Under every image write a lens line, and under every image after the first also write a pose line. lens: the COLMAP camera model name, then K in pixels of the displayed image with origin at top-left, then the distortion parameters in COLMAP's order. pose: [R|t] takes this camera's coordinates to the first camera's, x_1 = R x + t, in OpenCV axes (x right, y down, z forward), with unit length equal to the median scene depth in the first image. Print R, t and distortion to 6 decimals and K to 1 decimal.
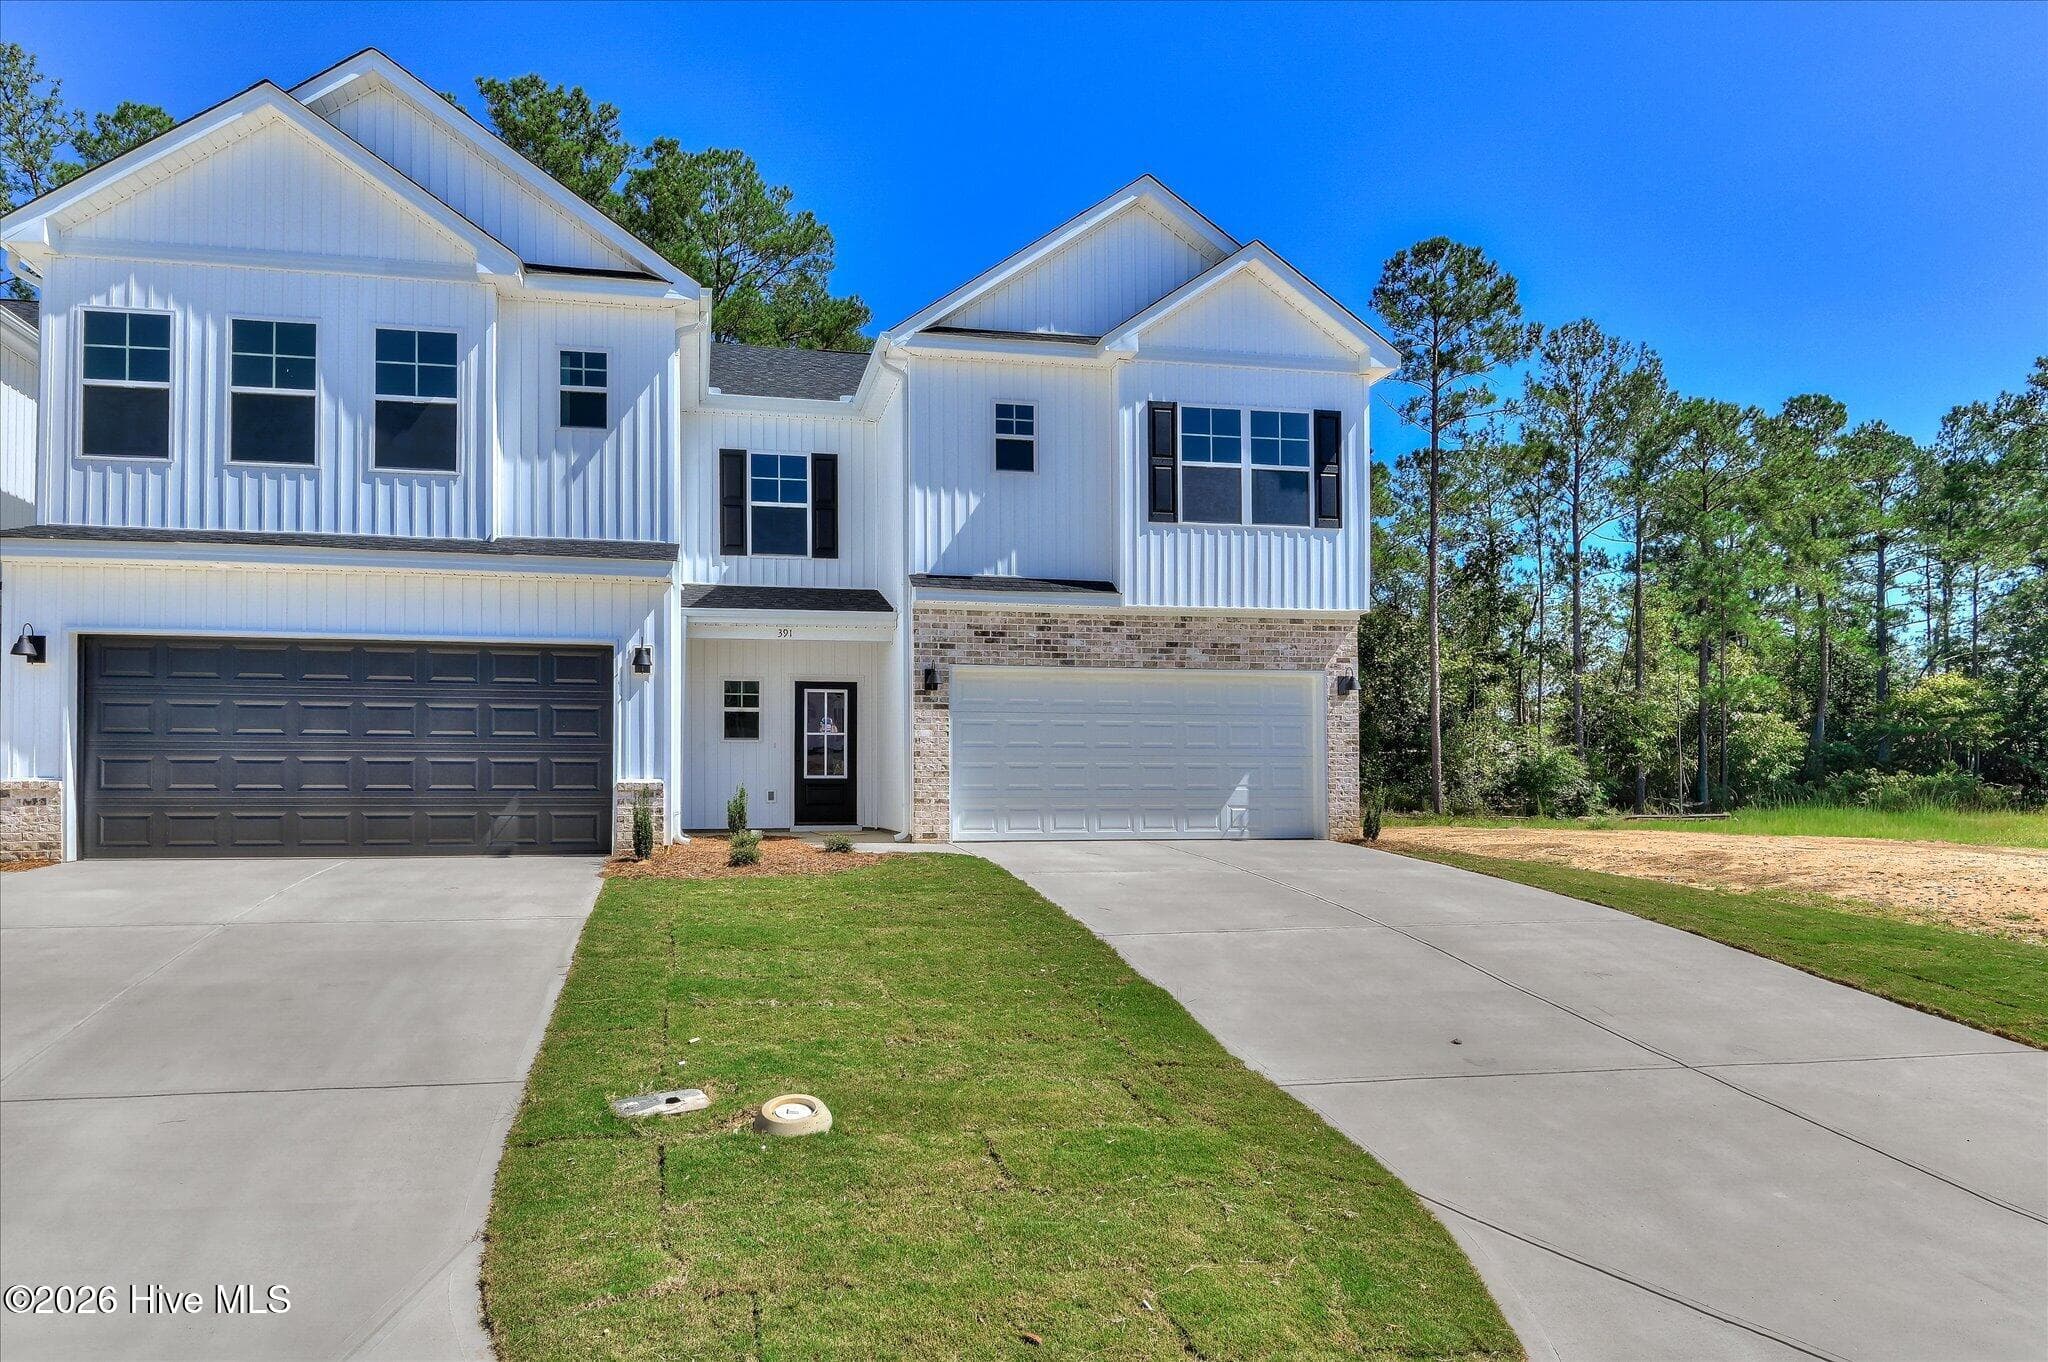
lens RADIAL K [[1309.6, 0, 928.3], [0, 1309.6, 752.8], [0, 0, 1]] dist [0.001882, -0.017513]
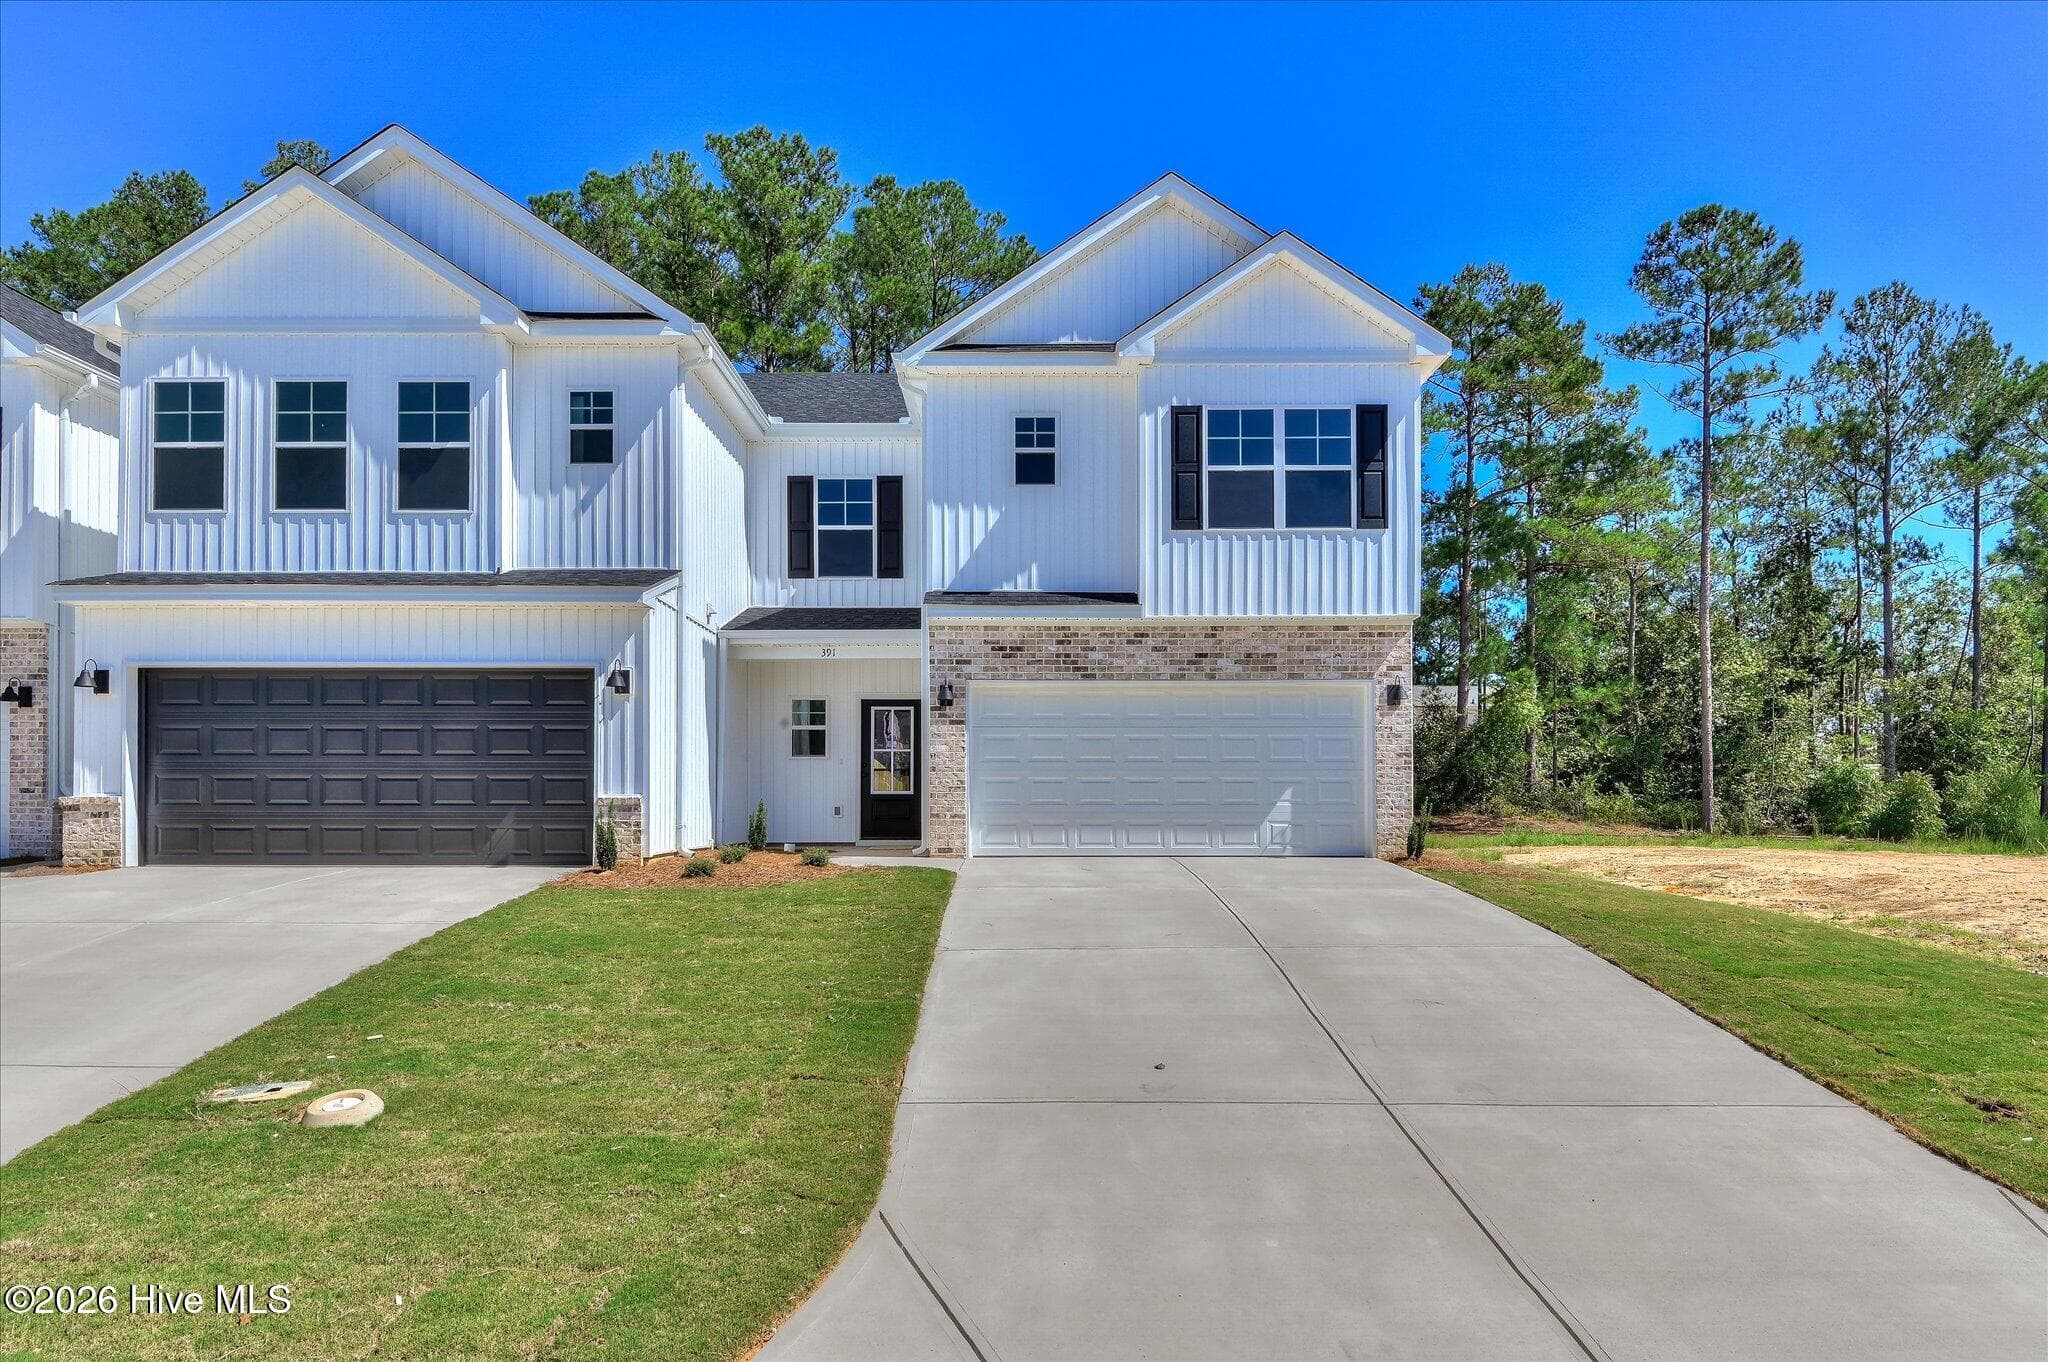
lens RADIAL K [[1301.9, 0, 1048.5], [0, 1301.9, 780.1], [0, 0, 1]] dist [0.003383, -0.014423]
pose [[0.981634, -0.003991, -0.190730, 0.263082], [0.005370, 0.999963, 0.006713, 0.002777], [0.190697, -0.007614, 0.981620, 0.029958]]
